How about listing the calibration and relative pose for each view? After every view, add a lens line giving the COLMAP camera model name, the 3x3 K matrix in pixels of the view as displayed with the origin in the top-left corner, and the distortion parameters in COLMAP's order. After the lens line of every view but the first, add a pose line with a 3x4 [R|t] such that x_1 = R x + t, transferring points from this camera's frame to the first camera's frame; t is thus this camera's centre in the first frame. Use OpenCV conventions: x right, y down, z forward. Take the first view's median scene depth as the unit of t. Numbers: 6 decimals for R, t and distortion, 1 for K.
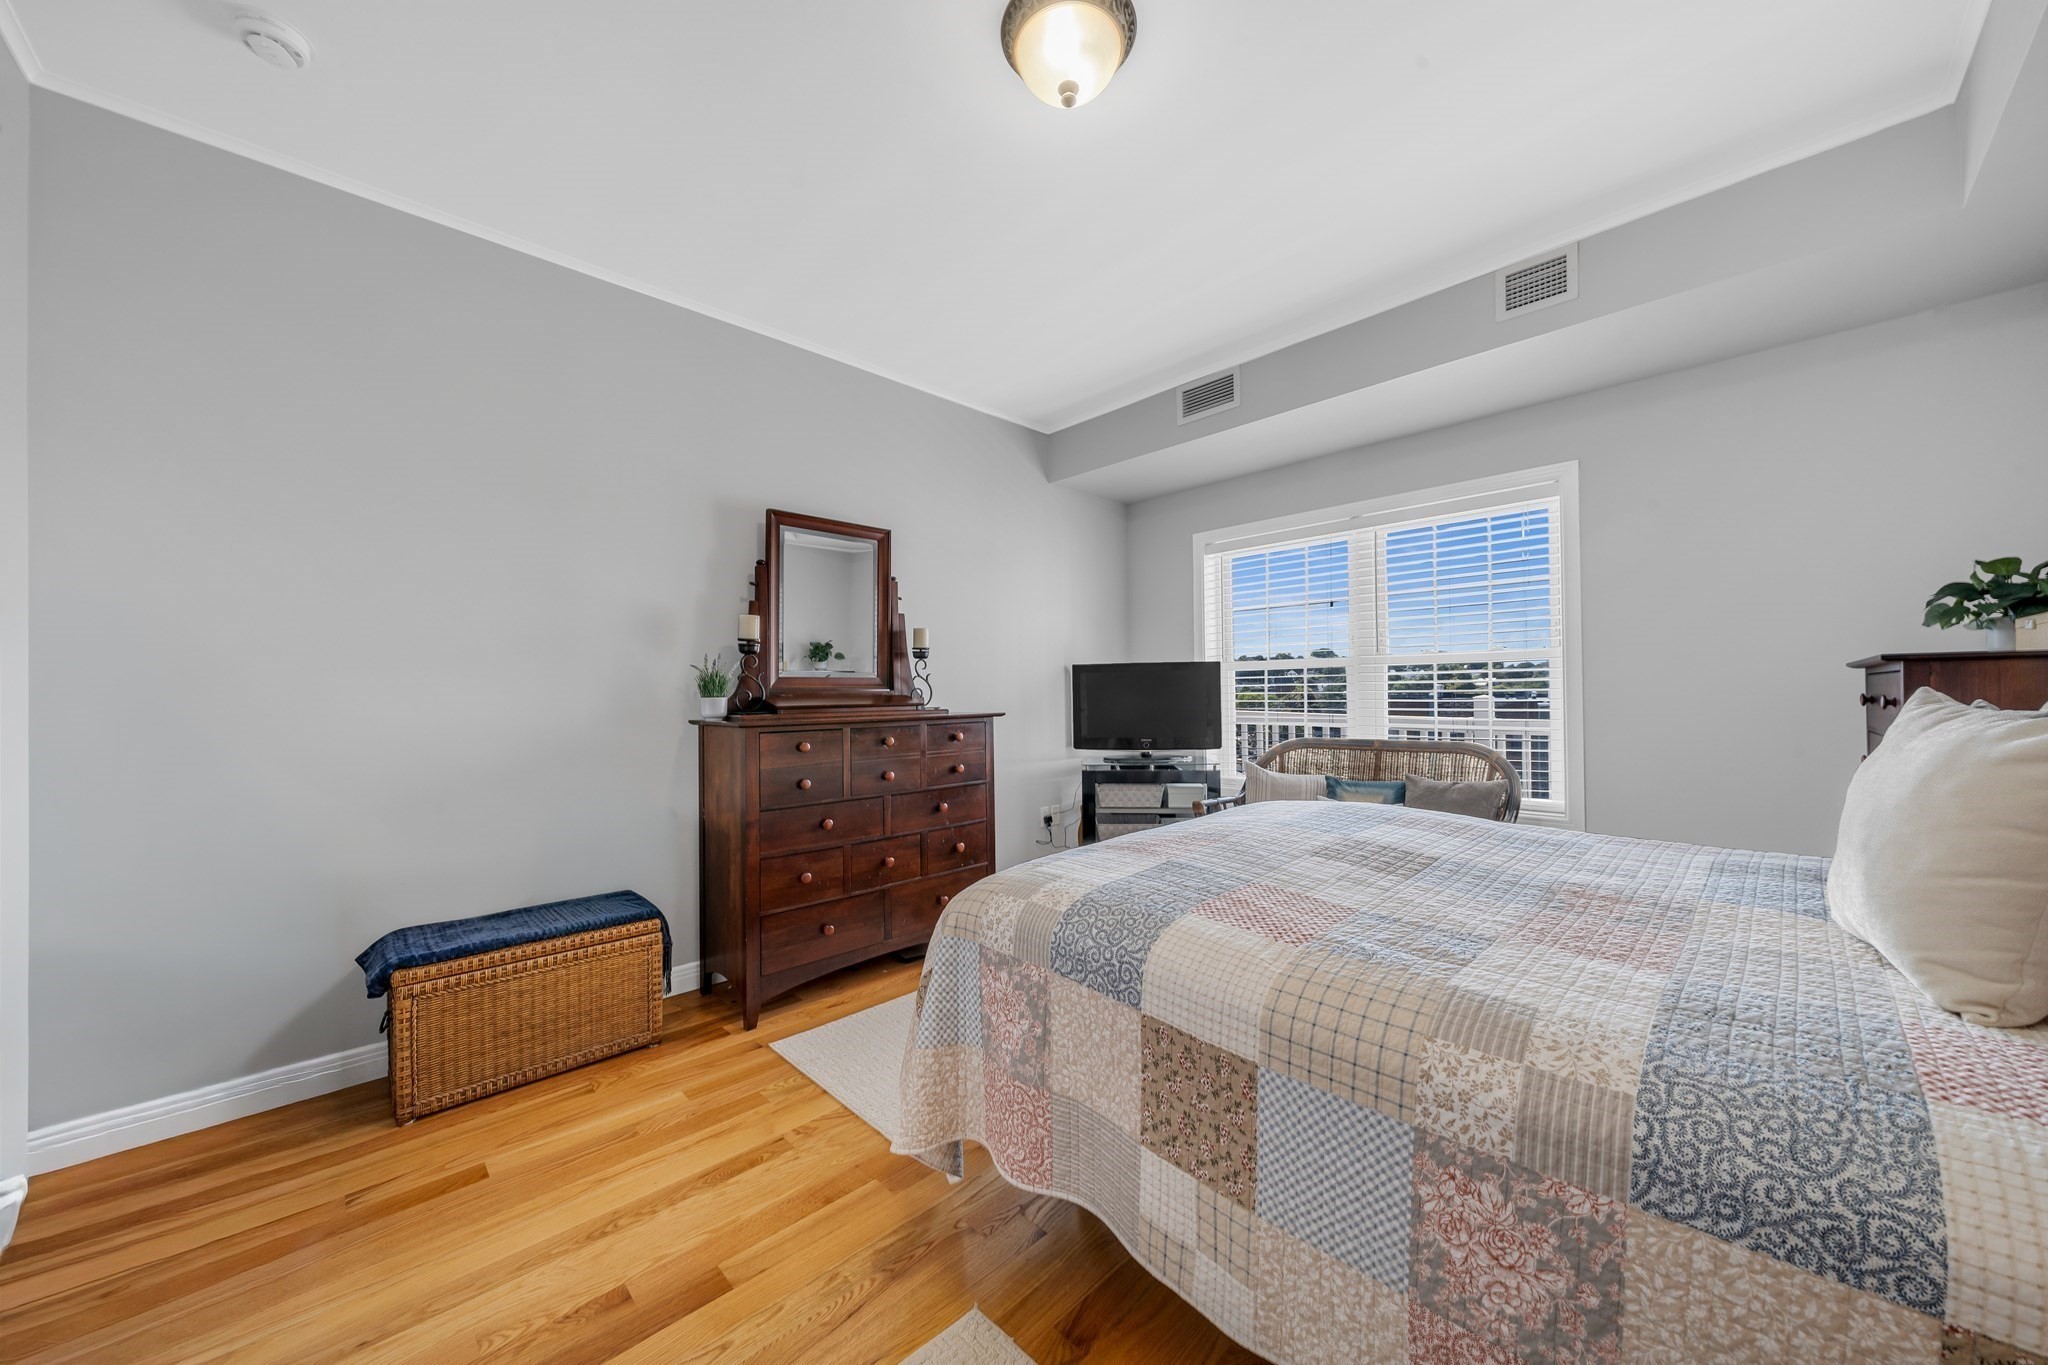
lens RADIAL K [[717.3, 0, 1021.3], [0, 717.3, 686.7], [0, 0, 1]] dist [-0.001947, -0.000063]
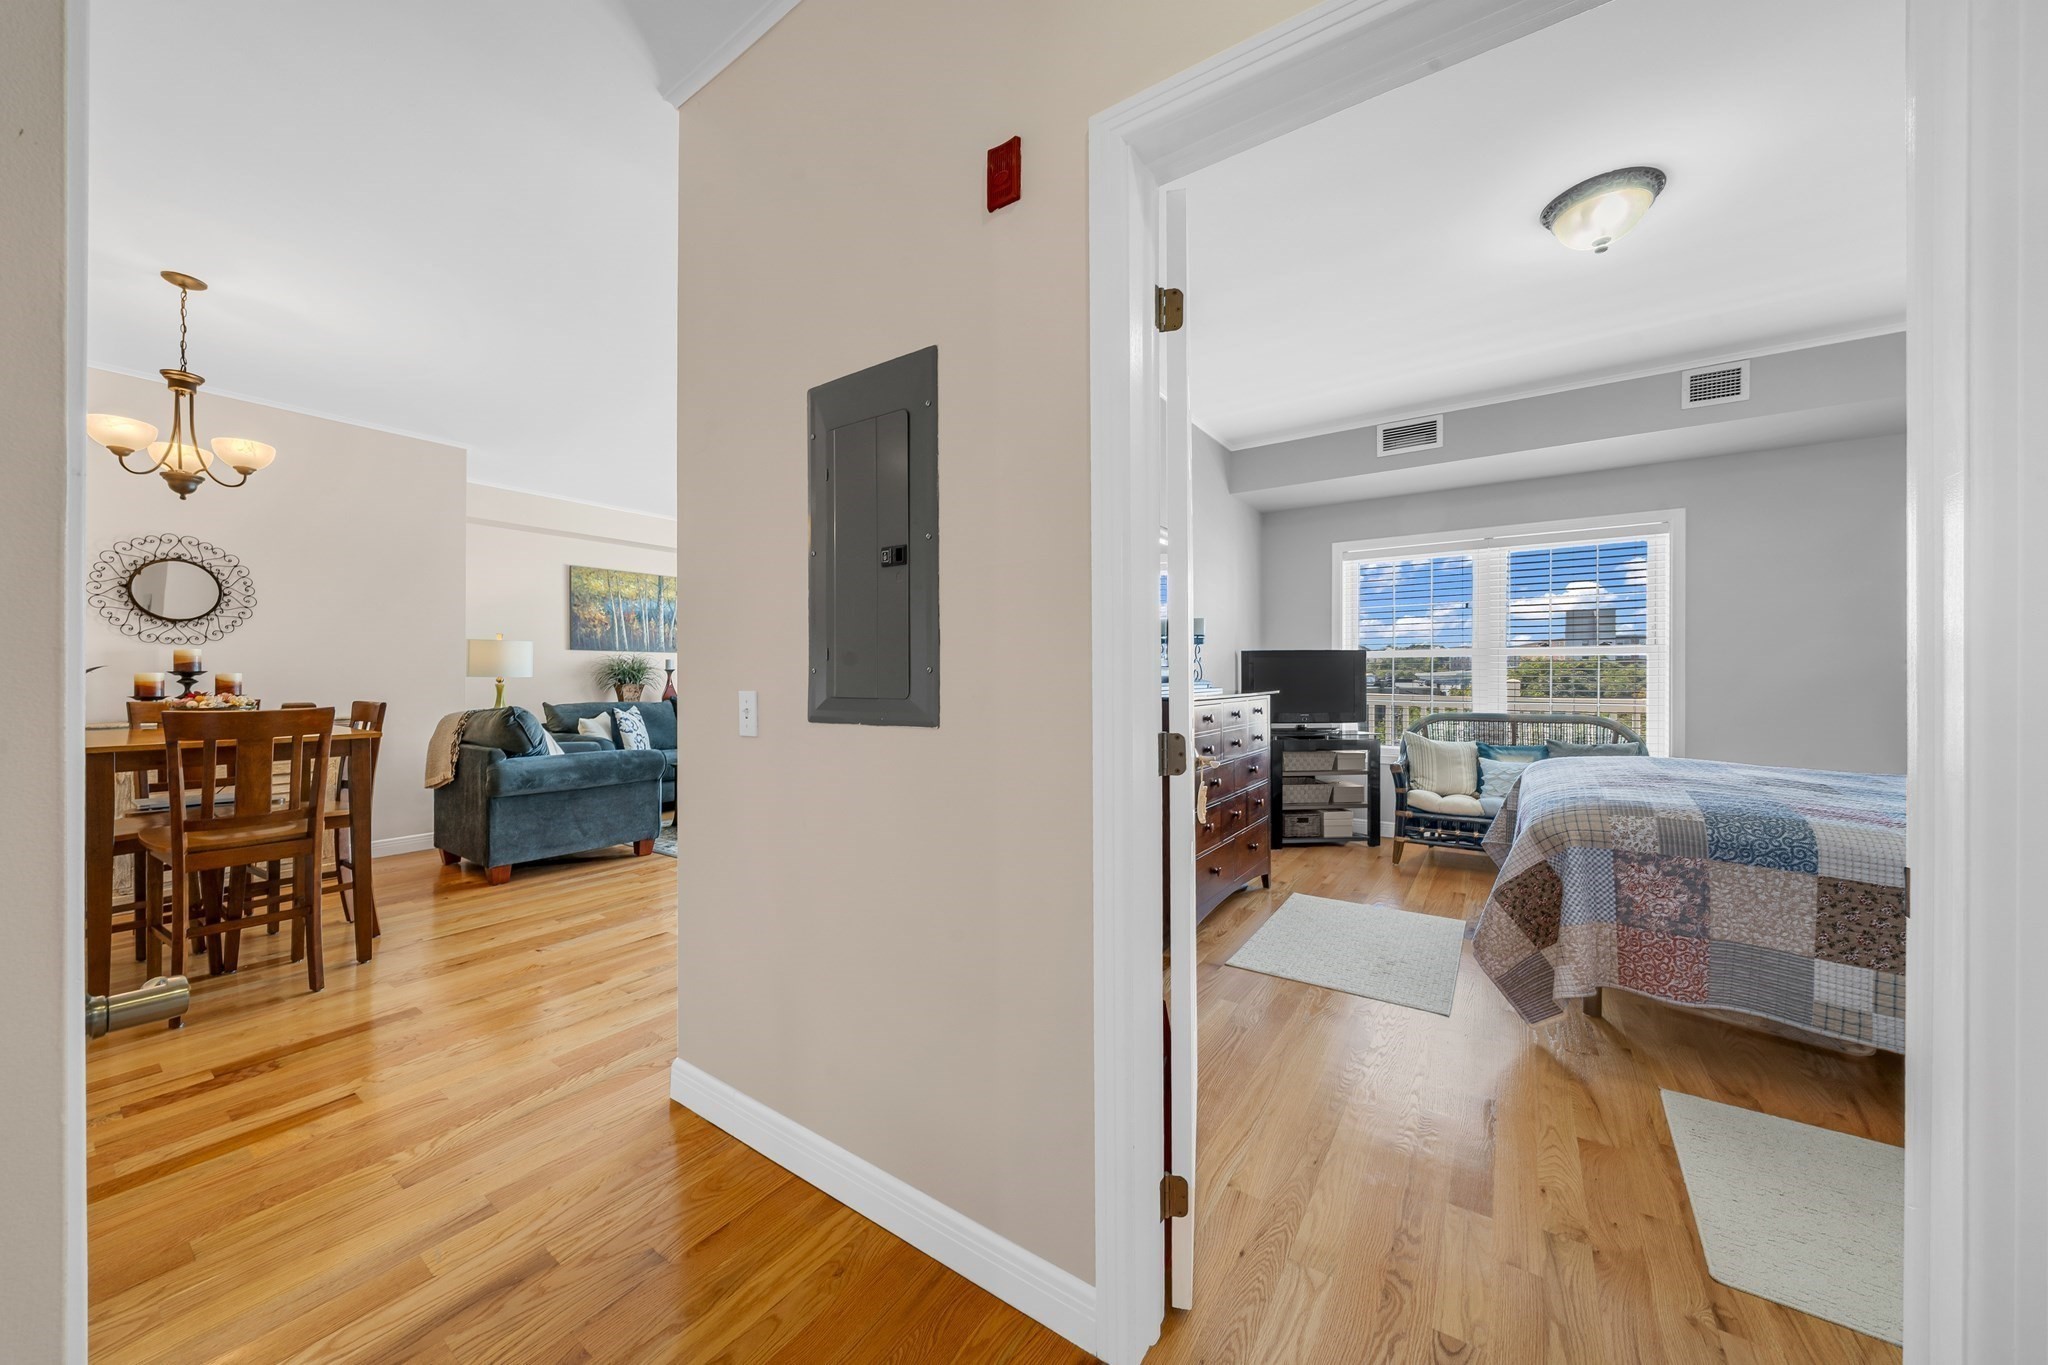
lens RADIAL K [[717.3, 0, 996.0], [0, 717.3, 674.2], [0, 0, 1]] dist [-0.001947, -0.000063]
pose [[0.980567, 0.010094, 0.195925, -0.878770], [-0.011413, 0.999919, 0.005606, 0.007589], [-0.195852, -0.007734, 0.980603, -0.091478]]
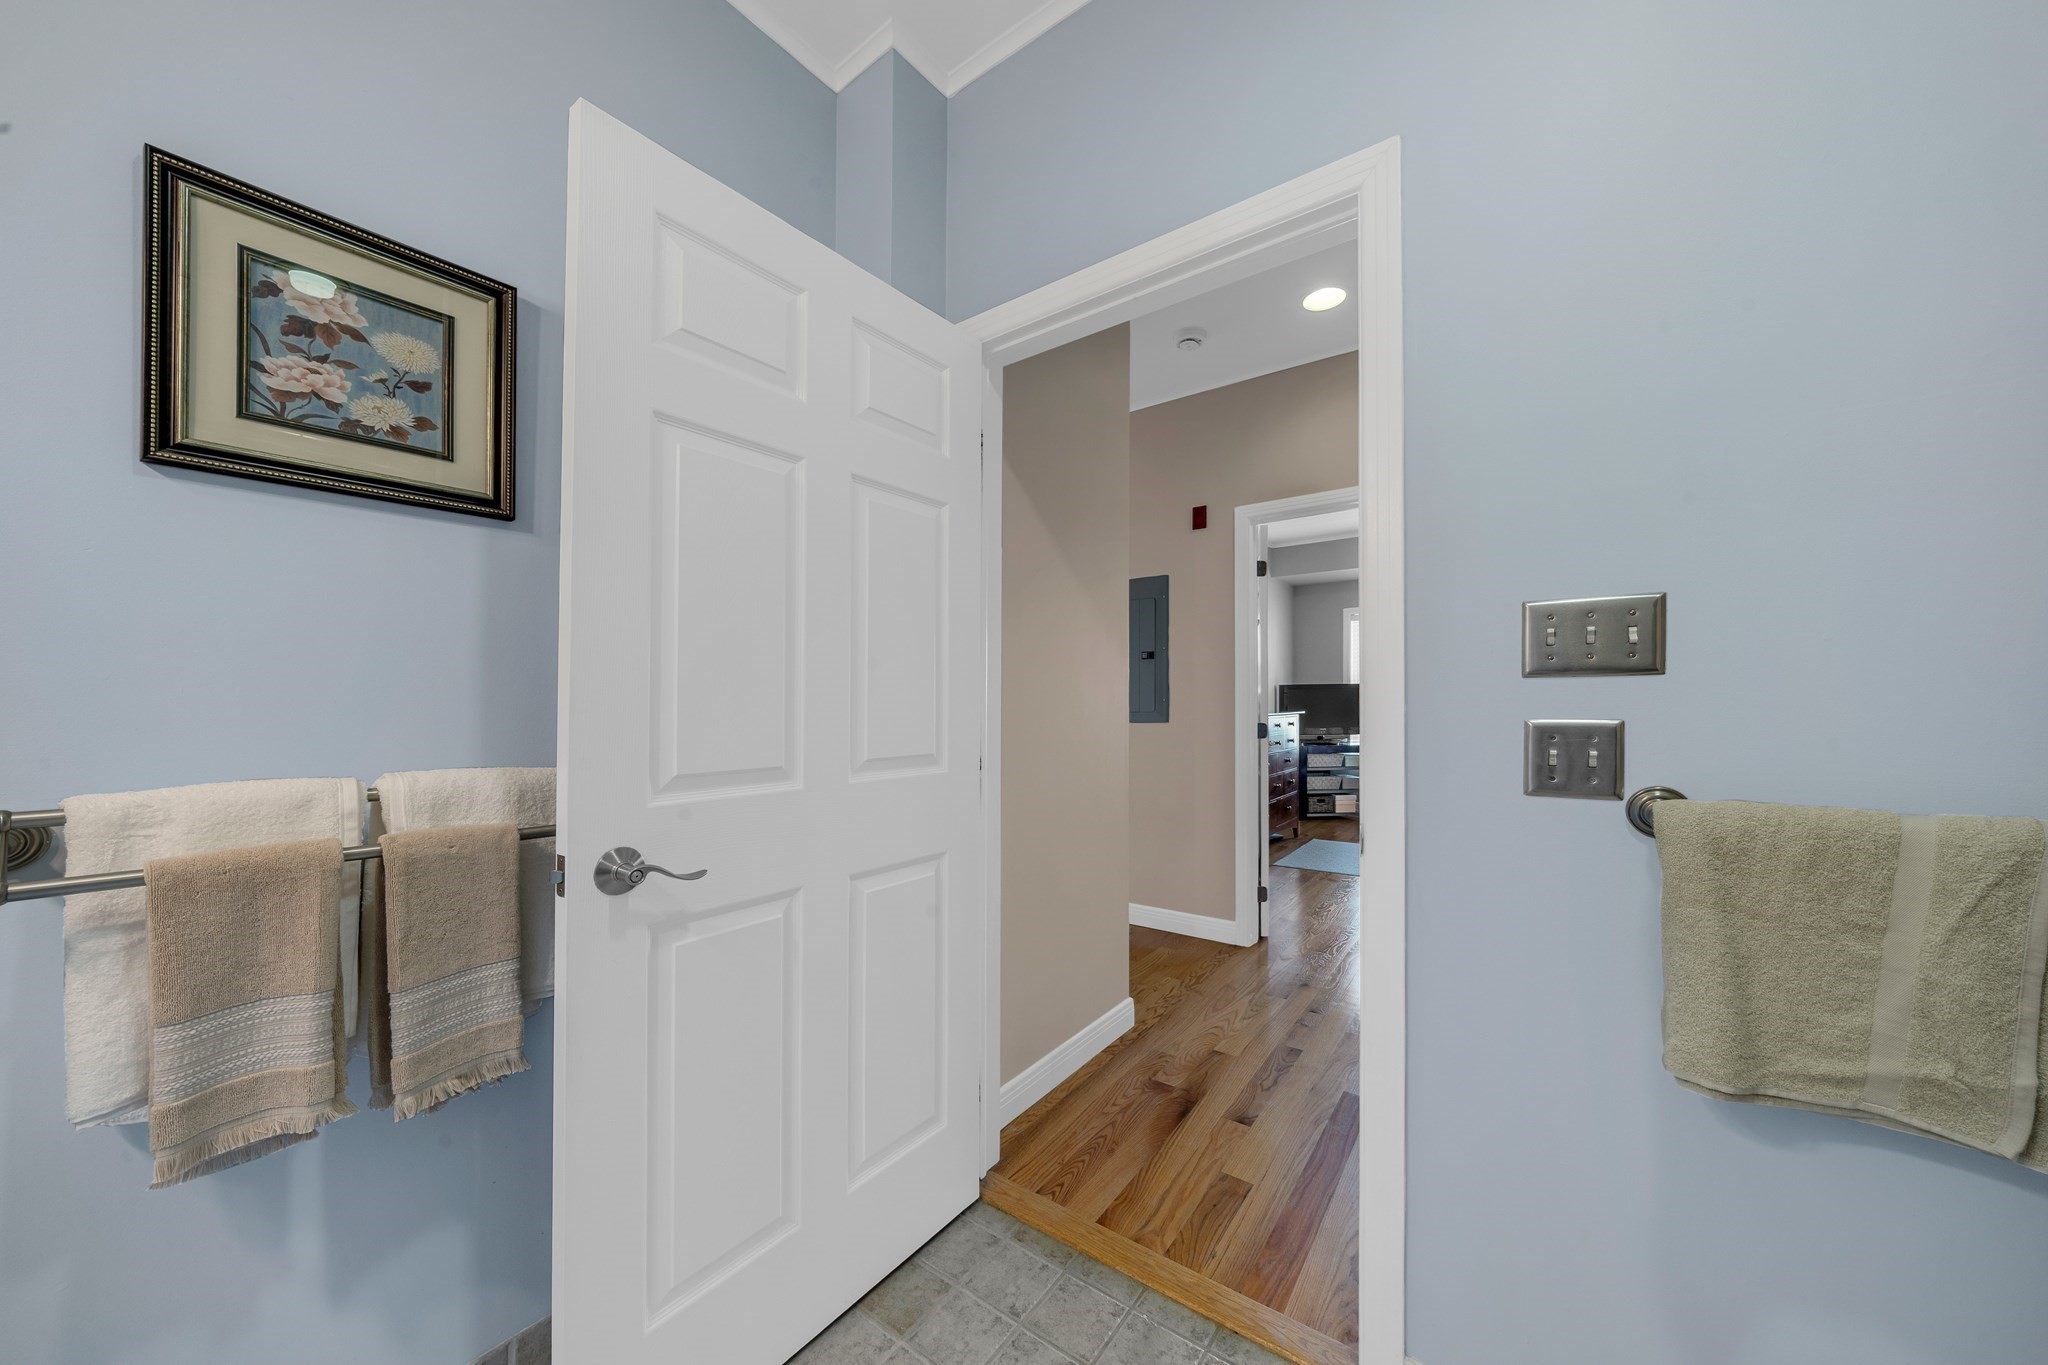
lens RADIAL K [[717.3, 0, 1010.5], [0, 717.3, 683.6], [0, 0, 1]] dist [-0.001947, -0.000063]
pose [[0.983855, 0.021265, 0.177701, -1.373155], [-0.020367, 0.999769, -0.006872, -0.010187], [-0.177806, 0.003142, 0.984060, -0.880318]]
